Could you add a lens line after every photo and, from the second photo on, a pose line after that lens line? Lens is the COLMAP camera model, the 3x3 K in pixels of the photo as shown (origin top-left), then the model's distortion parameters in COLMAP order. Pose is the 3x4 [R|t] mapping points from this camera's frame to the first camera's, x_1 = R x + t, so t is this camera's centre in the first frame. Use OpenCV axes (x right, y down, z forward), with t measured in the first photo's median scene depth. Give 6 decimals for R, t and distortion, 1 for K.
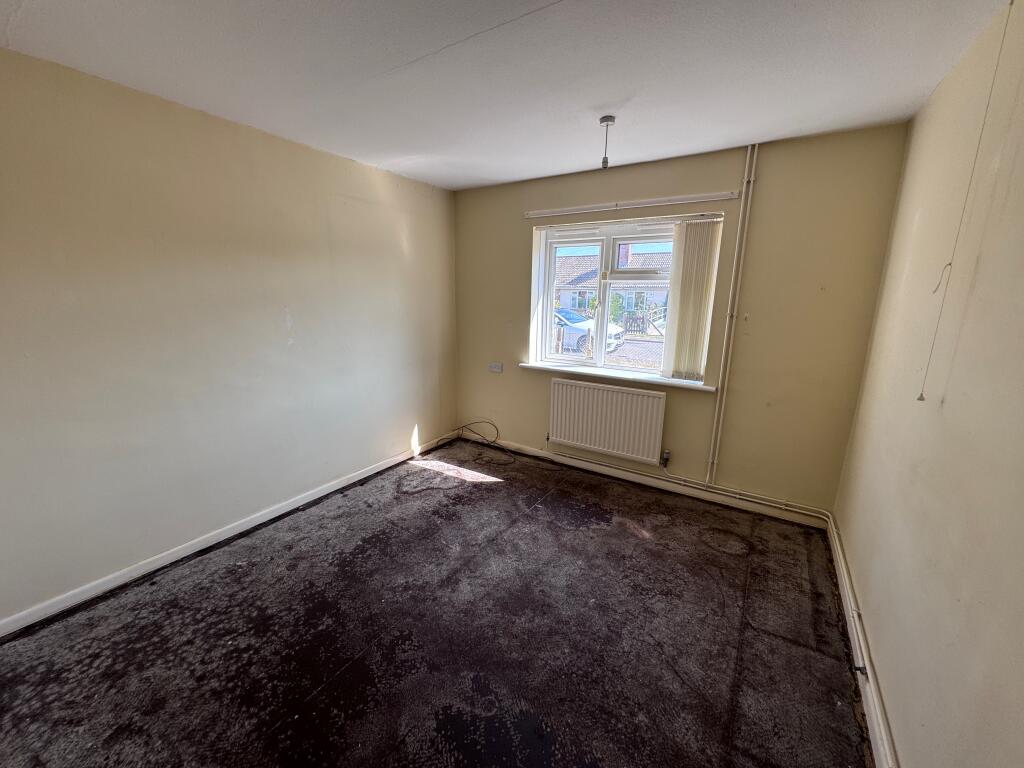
lens RADIAL K [[406.9, 0, 511.3], [0, 406.9, 384.9], [0, 0, 1]] dist [-0.001137, -0.000017]
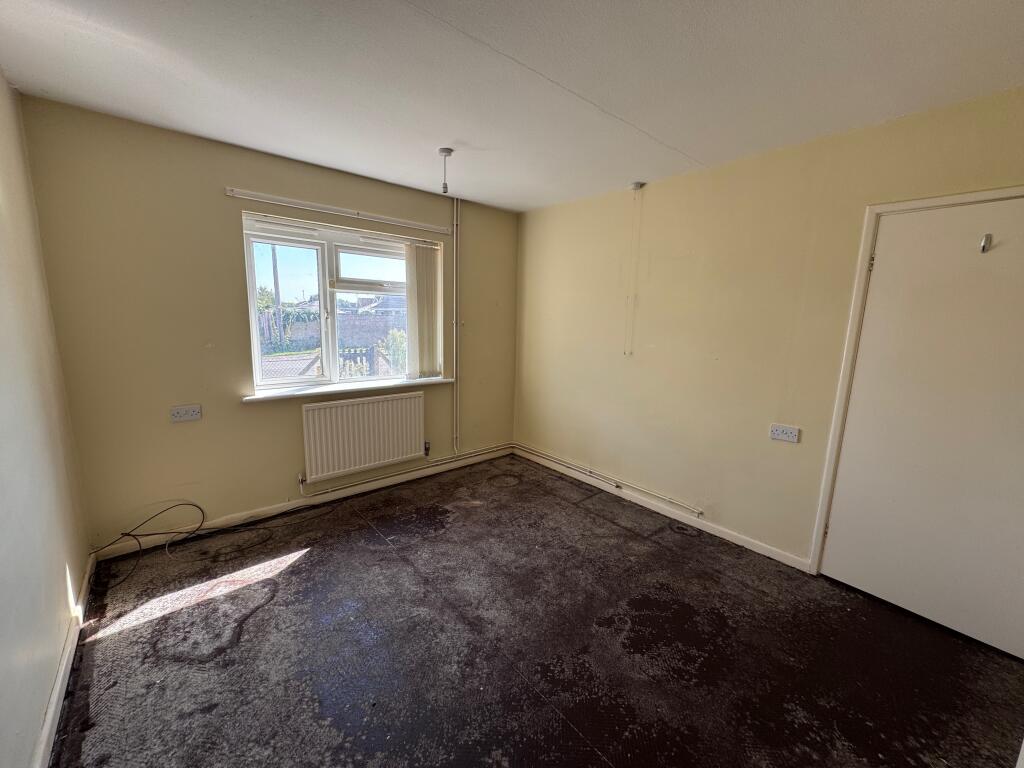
lens RADIAL K [[406.9, 0, 511.3], [0, 406.9, 384.9], [0, 0, 1]] dist [-0.001137, -0.000017]
pose [[0.288760, -0.166128, 0.942878, -0.650333], [0.190956, 0.975036, 0.113313, -0.083444], [-0.938165, 0.147328, 0.313274, 0.422112]]
